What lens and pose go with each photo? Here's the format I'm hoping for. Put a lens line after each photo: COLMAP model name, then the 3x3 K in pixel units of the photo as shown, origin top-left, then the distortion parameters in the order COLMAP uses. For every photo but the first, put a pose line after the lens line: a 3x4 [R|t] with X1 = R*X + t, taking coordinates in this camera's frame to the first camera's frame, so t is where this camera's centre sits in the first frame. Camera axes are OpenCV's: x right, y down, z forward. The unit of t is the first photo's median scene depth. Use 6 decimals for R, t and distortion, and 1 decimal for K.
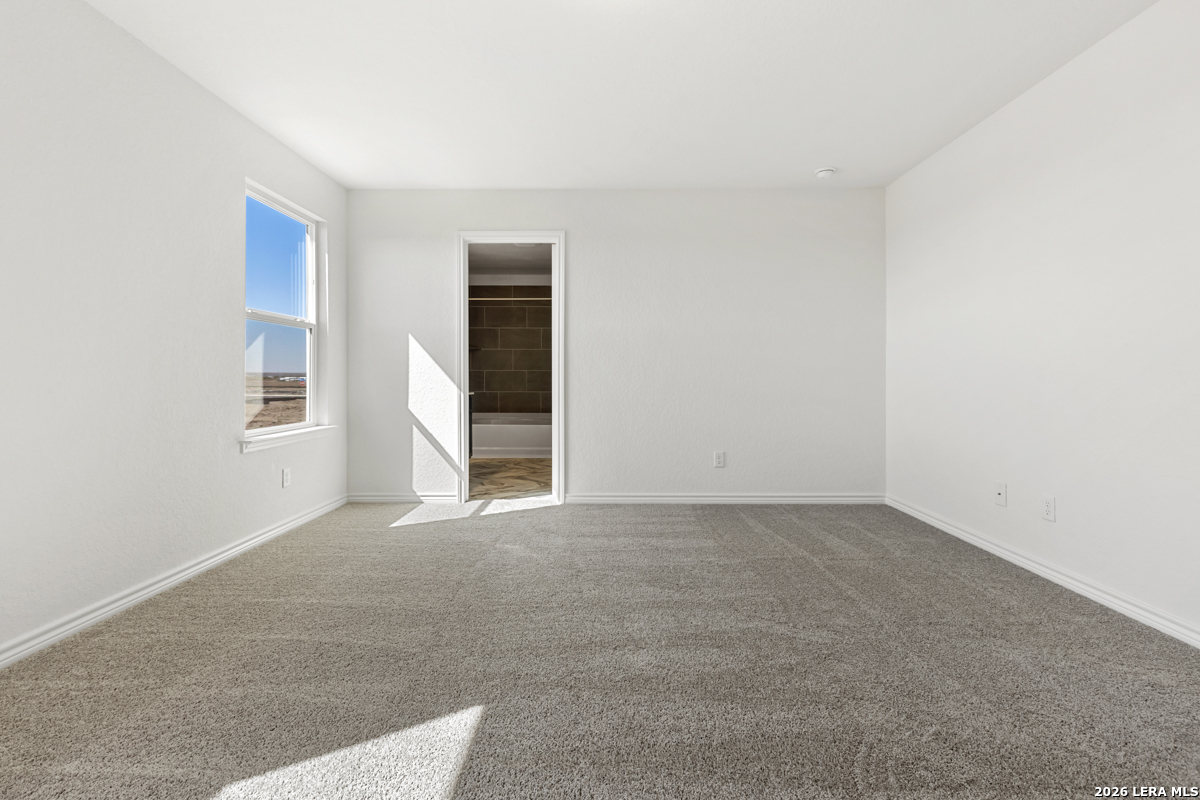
lens RADIAL K [[546.1, 0, 600.5], [0, 546.1, 393.1], [0, 0, 1]] dist [0.000045, 0.000004]
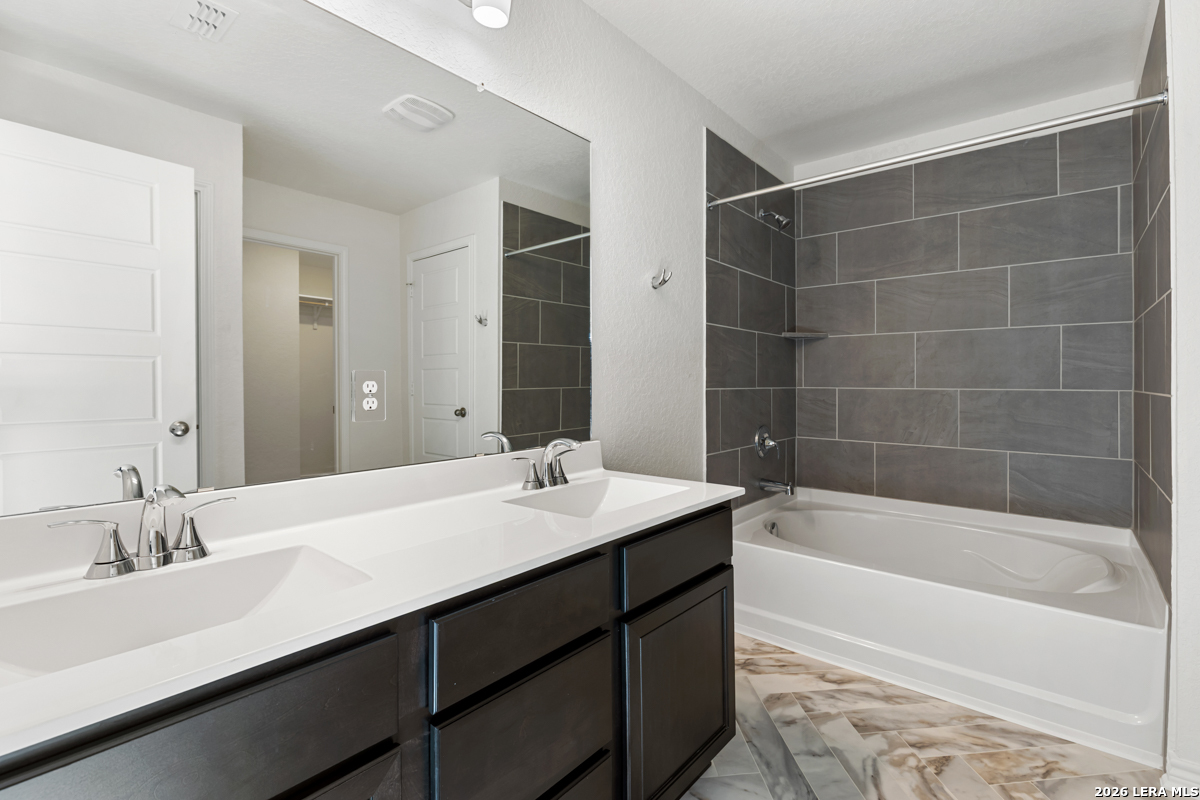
lens RADIAL K [[546.1, 0, 600.5], [0, 546.1, 393.1], [0, 0, 1]] dist [0.000045, 0.000004]
pose [[0.764903, -0.000145, -0.644146, -0.083933], [-0.010453, 0.999866, -0.012637, -0.031512], [0.644061, 0.016399, 0.764798, 0.573116]]
